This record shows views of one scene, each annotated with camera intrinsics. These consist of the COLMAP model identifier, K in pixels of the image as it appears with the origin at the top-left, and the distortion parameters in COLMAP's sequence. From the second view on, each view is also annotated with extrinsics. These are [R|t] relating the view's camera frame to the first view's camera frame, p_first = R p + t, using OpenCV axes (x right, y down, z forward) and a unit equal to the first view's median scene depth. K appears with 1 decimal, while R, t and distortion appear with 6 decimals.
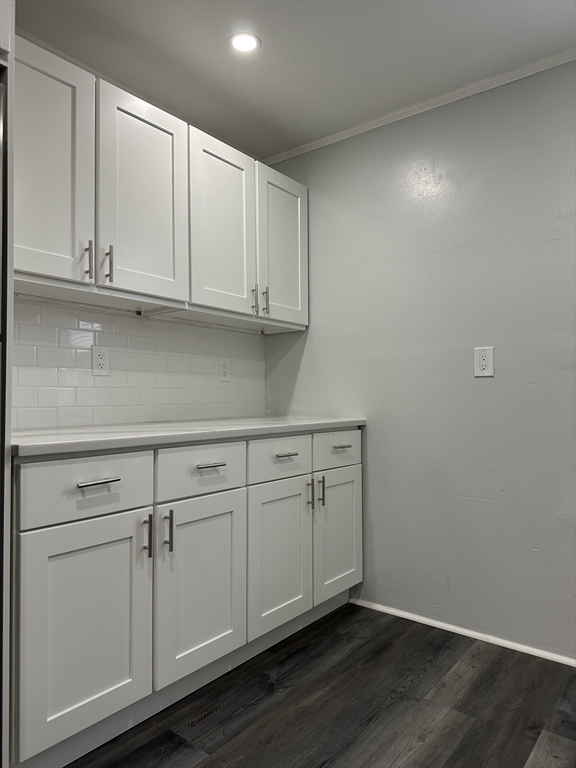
lens RADIAL K [[541.6, 0, 285.6], [0, 541.6, 386.0], [0, 0, 1]] dist [0.056498, -0.058881]
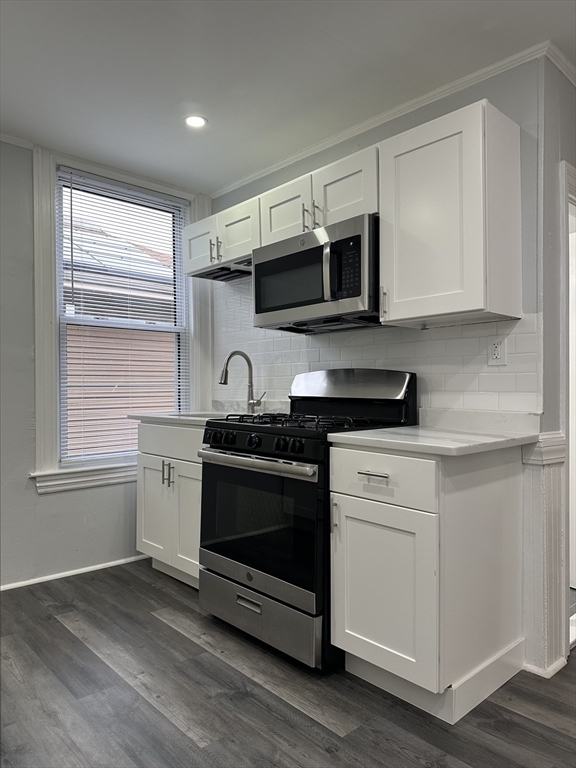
lens RADIAL K [[541.6, 0, 285.8], [0, 541.6, 386.6], [0, 0, 1]] dist [0.056498, -0.058881]
pose [[0.157030, 0.002833, 0.987590, -0.803753], [-0.017734, 0.999843, -0.000048, -0.007096], [-0.987435, -0.017506, 0.157056, 0.139366]]
